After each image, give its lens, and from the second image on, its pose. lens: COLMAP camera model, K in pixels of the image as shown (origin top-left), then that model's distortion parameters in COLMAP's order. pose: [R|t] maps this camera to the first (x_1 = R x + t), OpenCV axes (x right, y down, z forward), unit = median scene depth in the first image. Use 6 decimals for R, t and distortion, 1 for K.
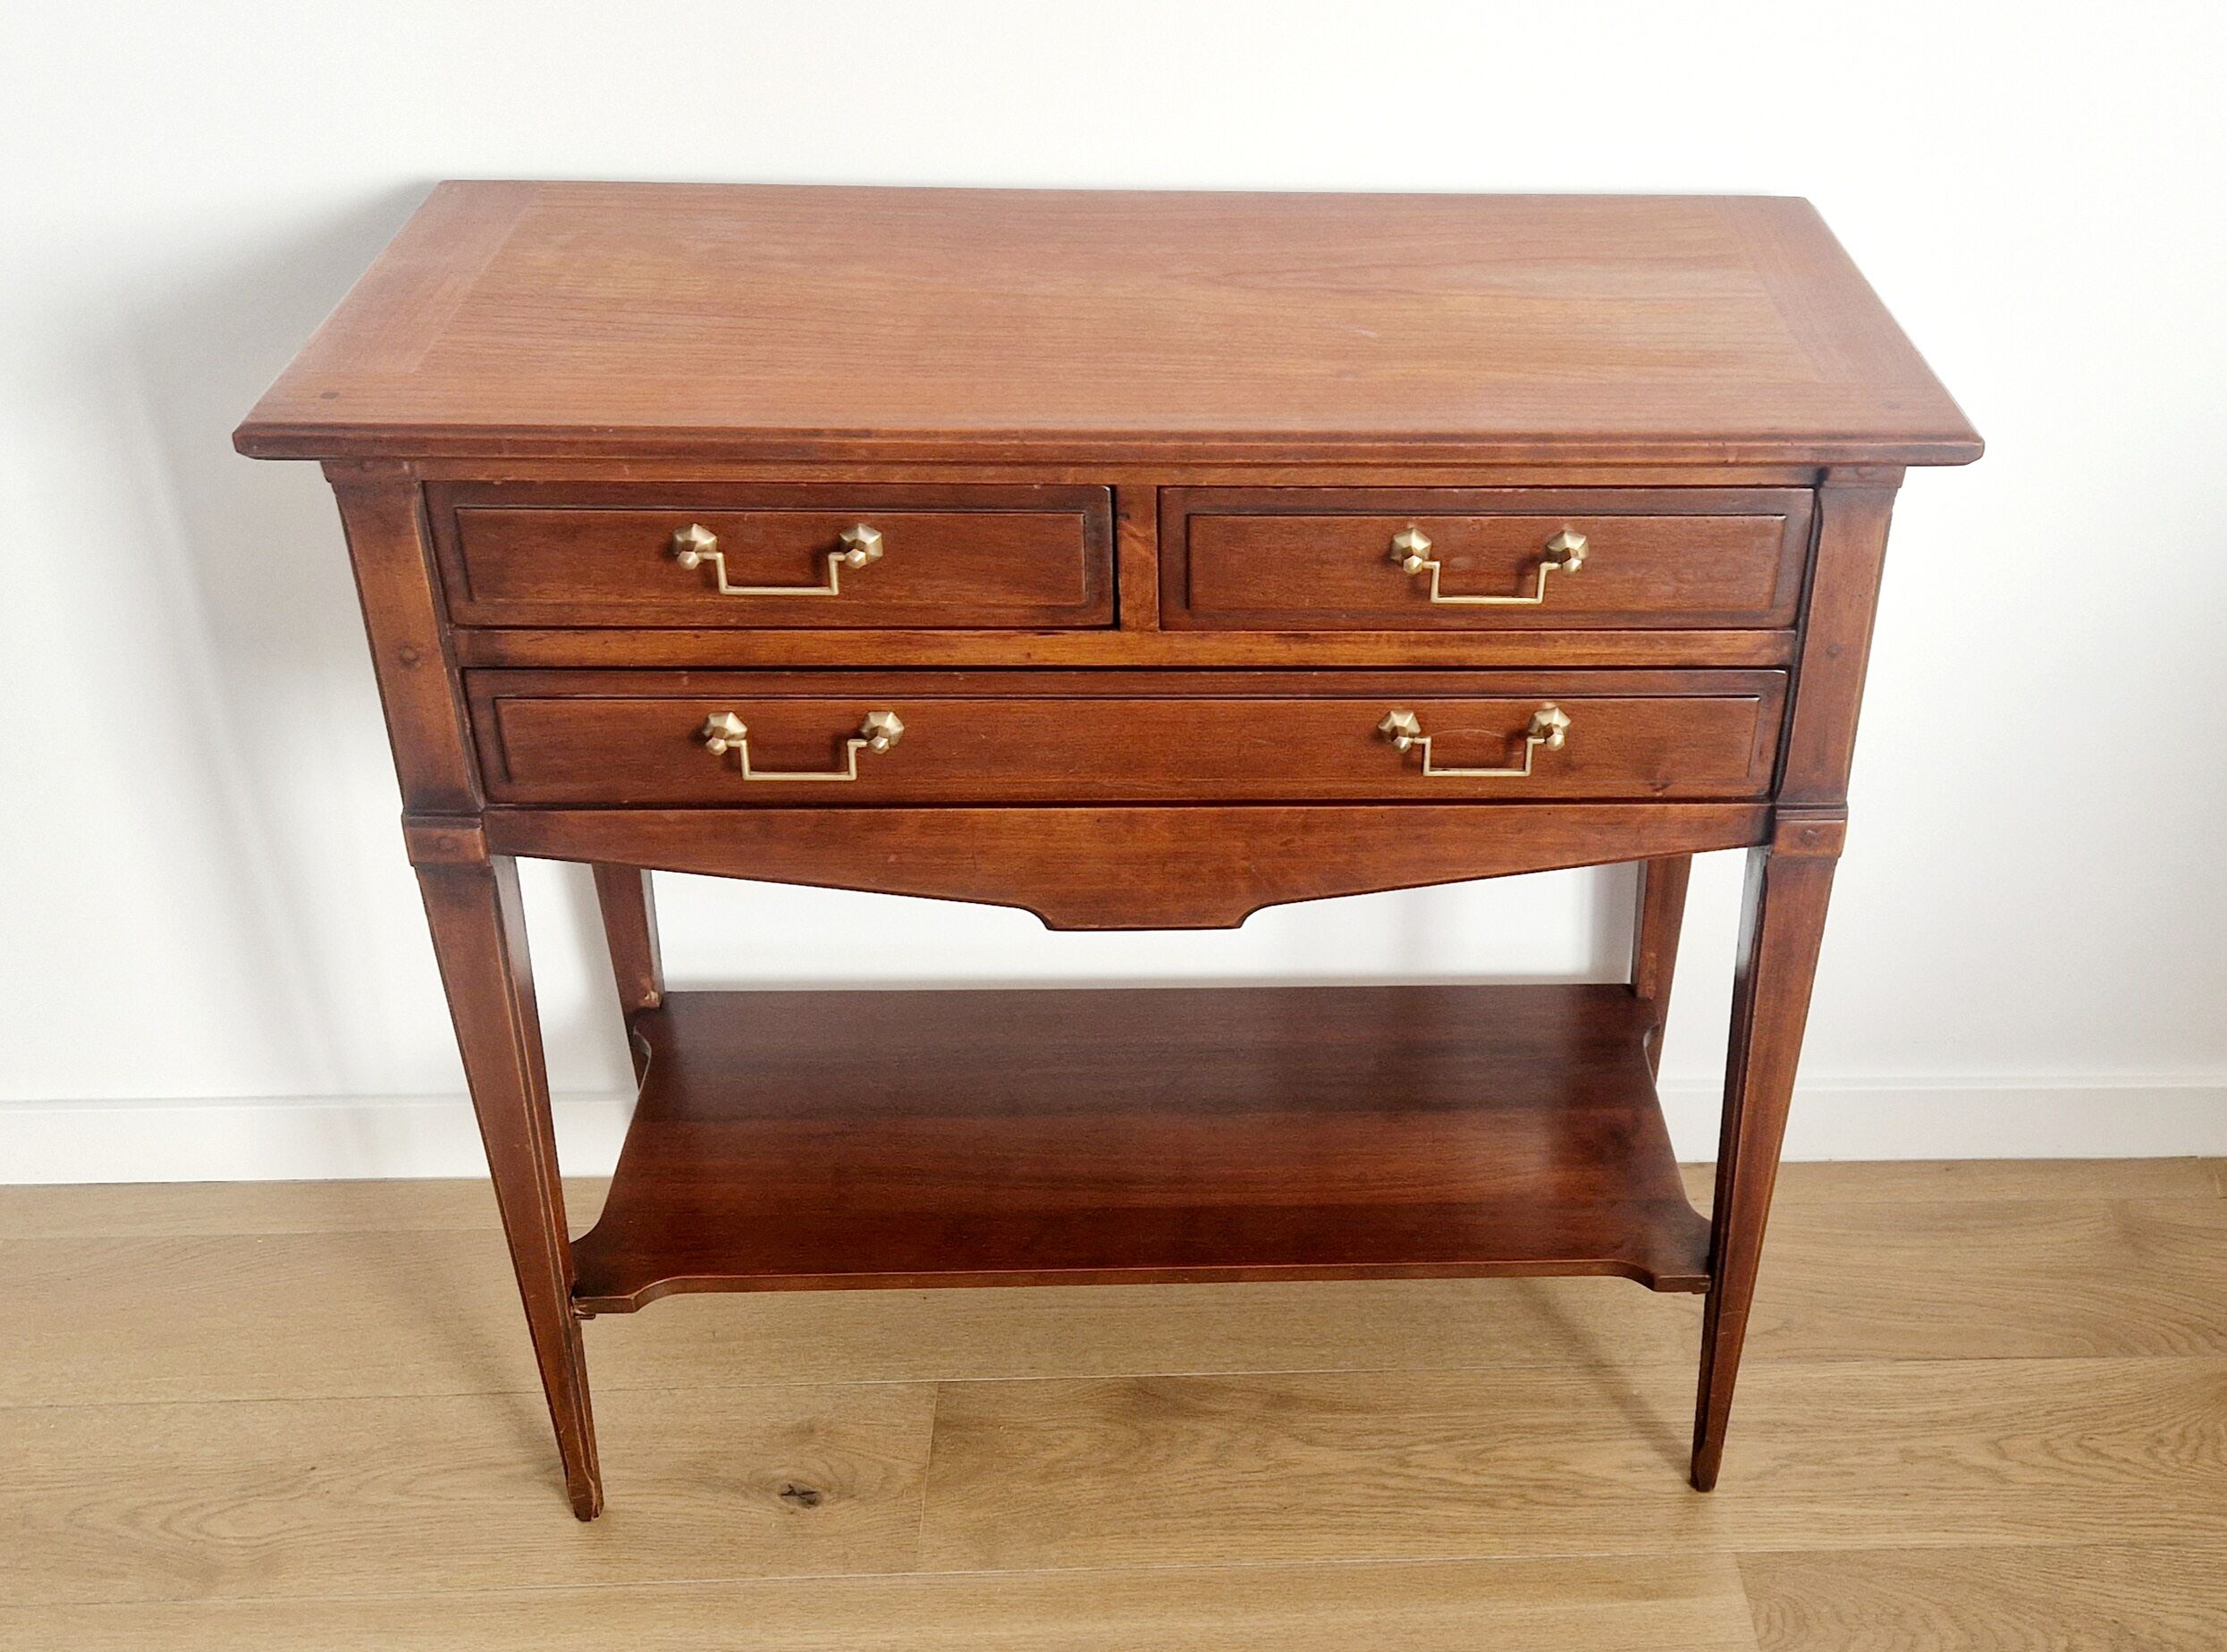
lens RADIAL K [[2379.9, 0, 1318.2], [0, 2379.9, 849.9], [0, 0, 1]] dist [0.060075, 0.000000]
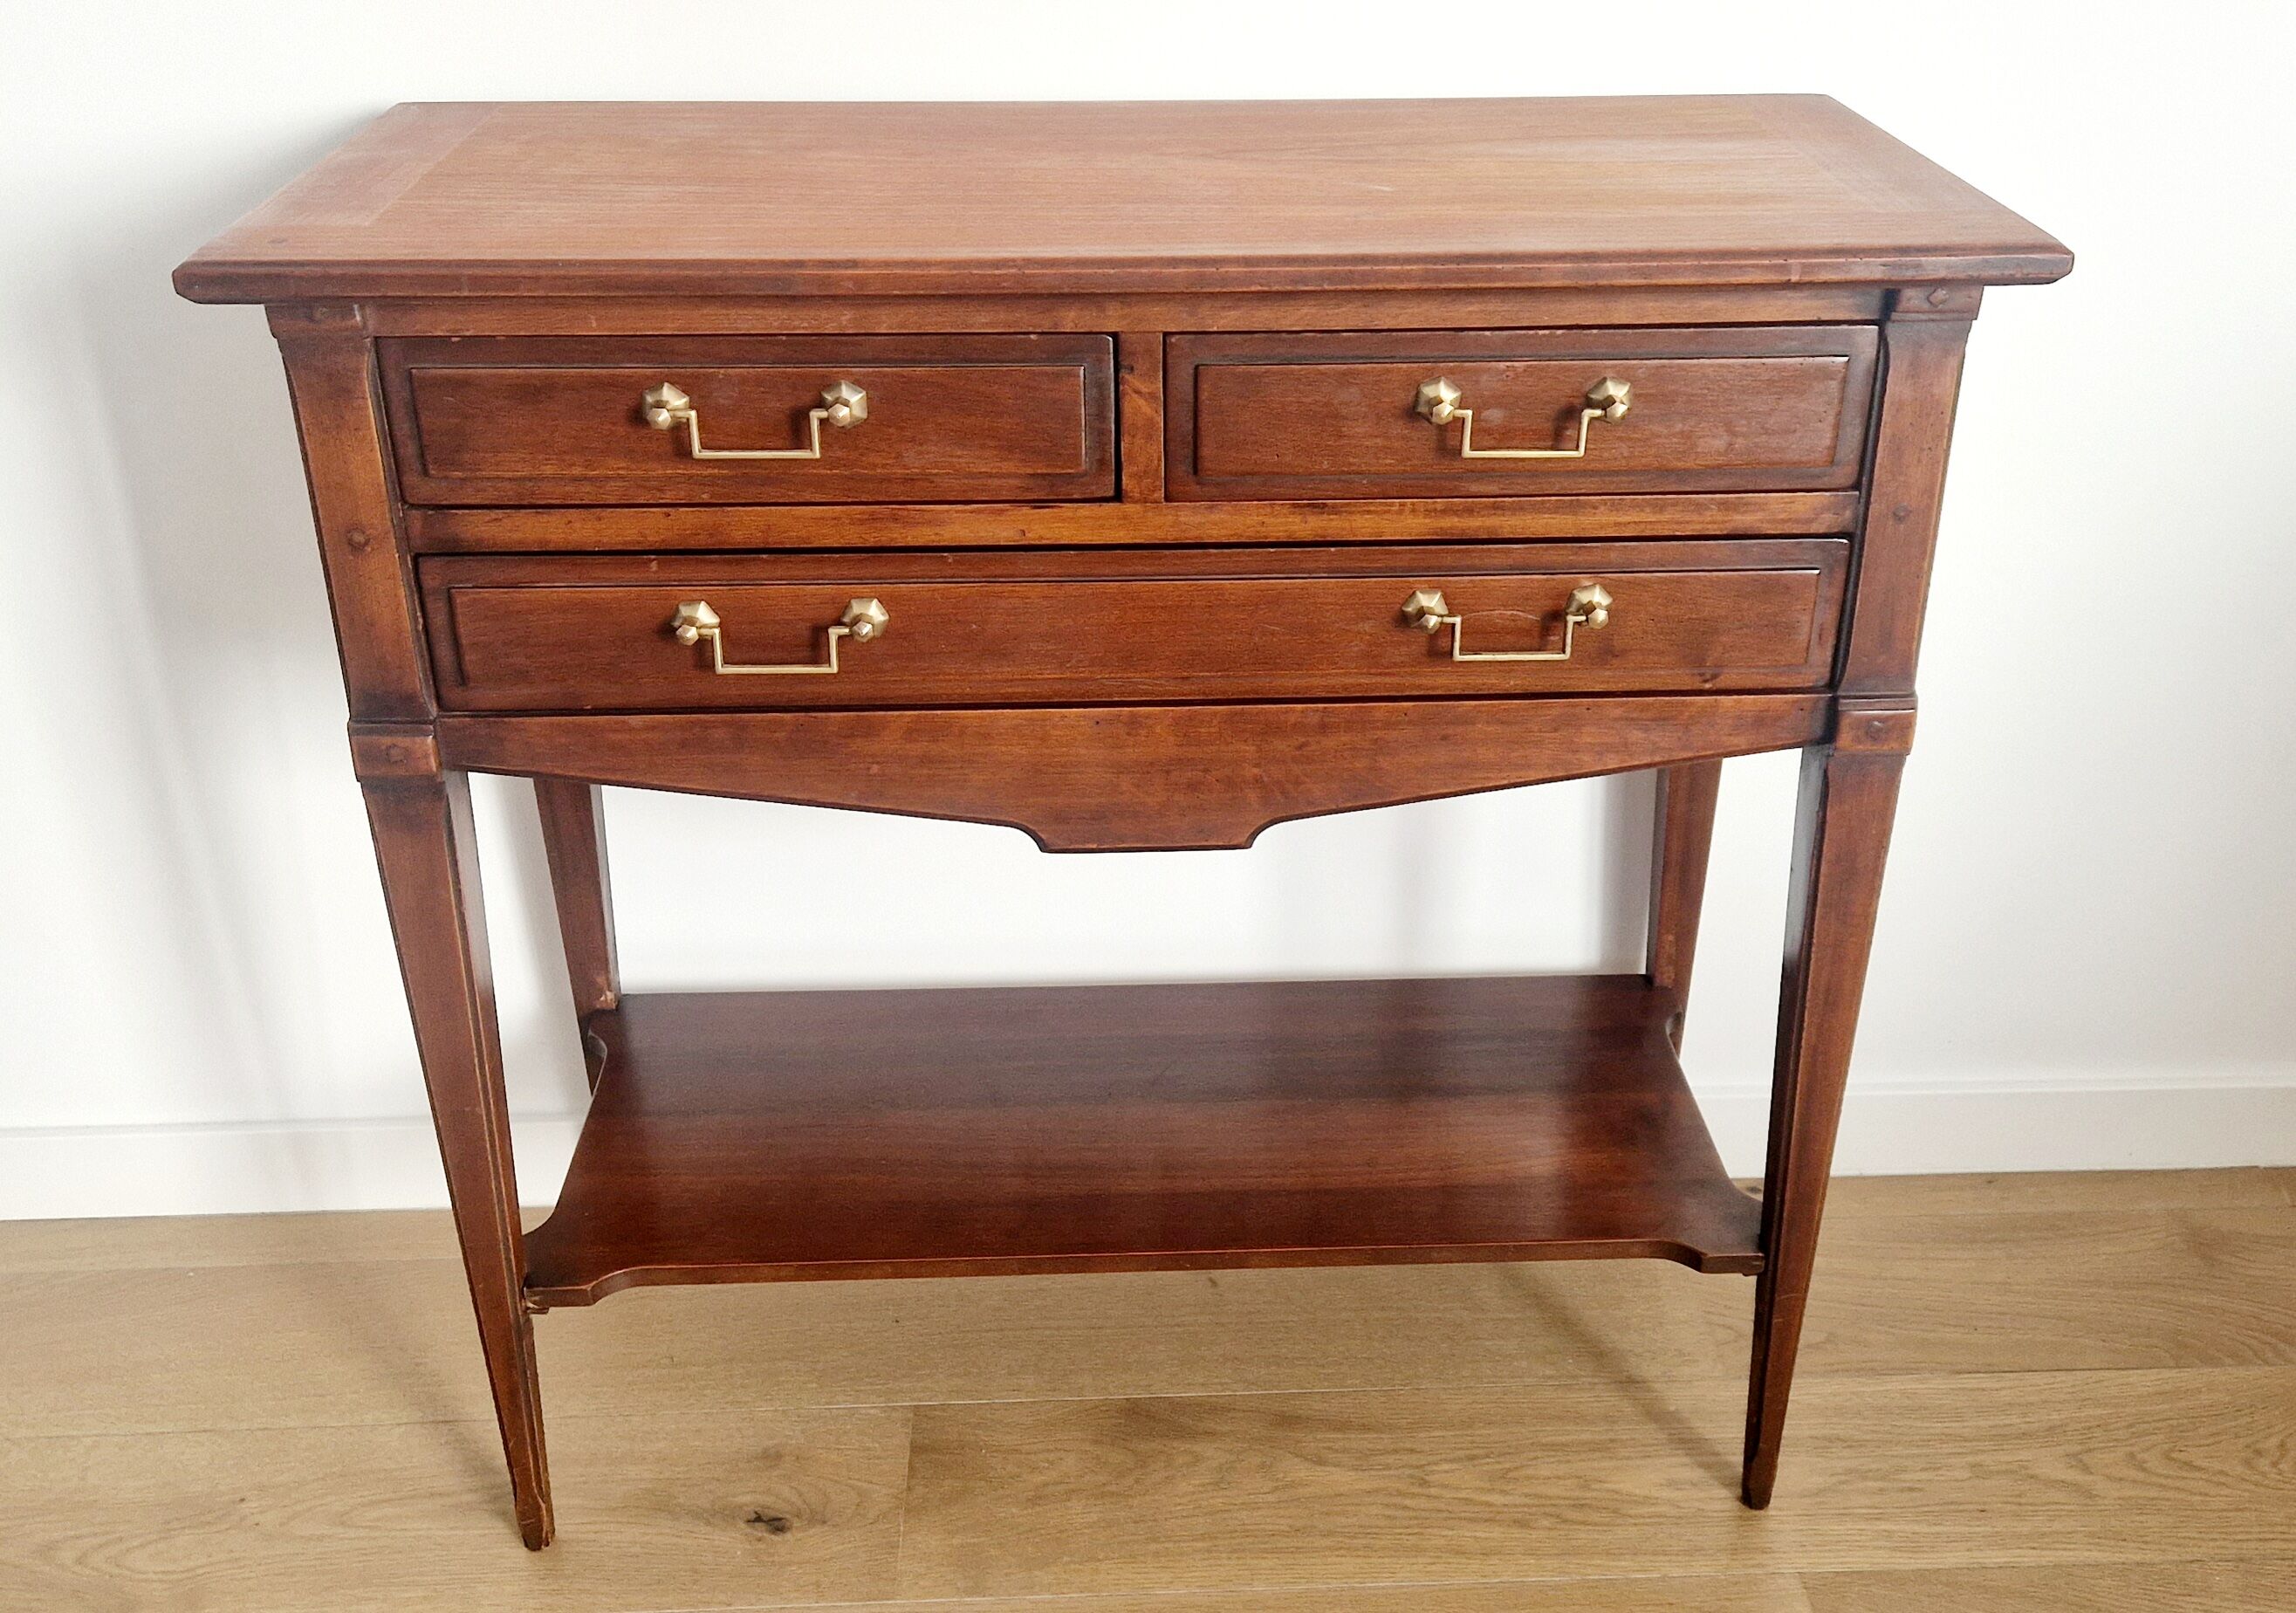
lens RADIAL K [[2323.5, 0, 1189.3], [0, 2323.5, 839.0], [0, 0, 1]] dist [0.055289, 0.000000]
pose [[0.999644, -0.018597, -0.019141, -0.033457], [0.016823, 0.995889, -0.089004, 0.092902], [0.020718, 0.088650, 0.995847, 0.091384]]
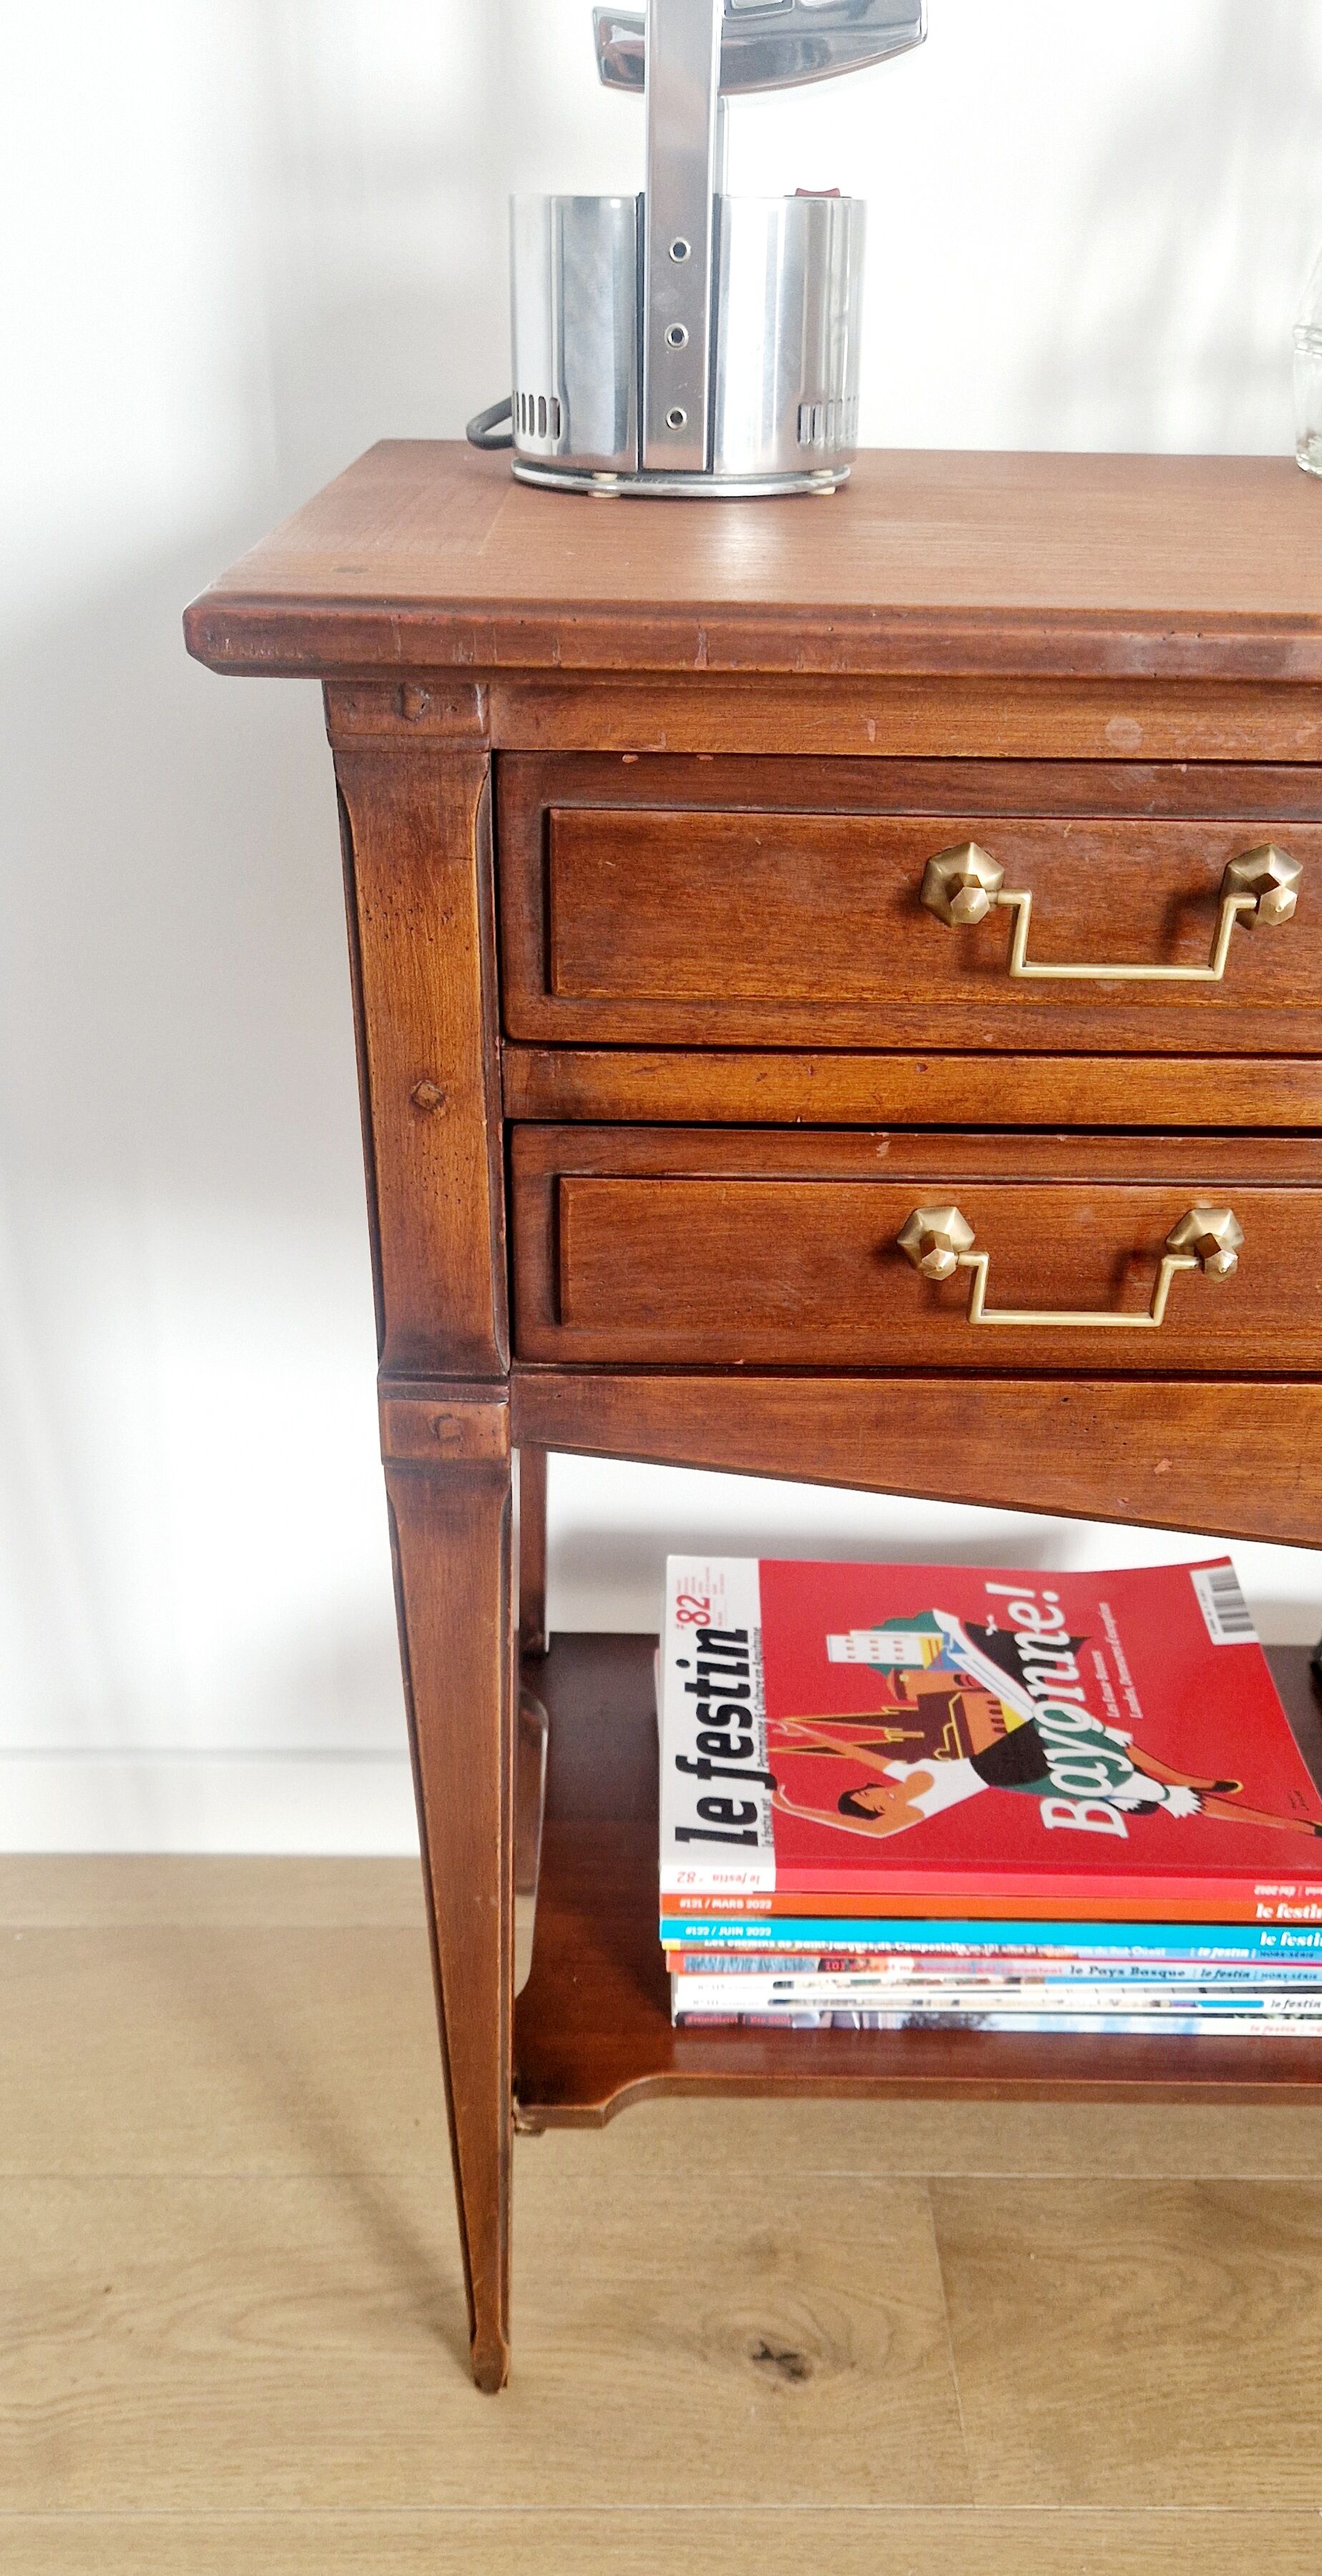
lens RADIAL K [[1936.5, 0, 678.5], [0, 1936.5, 1426.7], [0, 0, 1]] dist [0.057032, -0.040735]
pose [[0.999181, 0.017583, -0.036431, -0.233088], [-0.018168, 0.999710, -0.015792, 0.002970], [0.036143, 0.016441, 0.999211, 0.421812]]
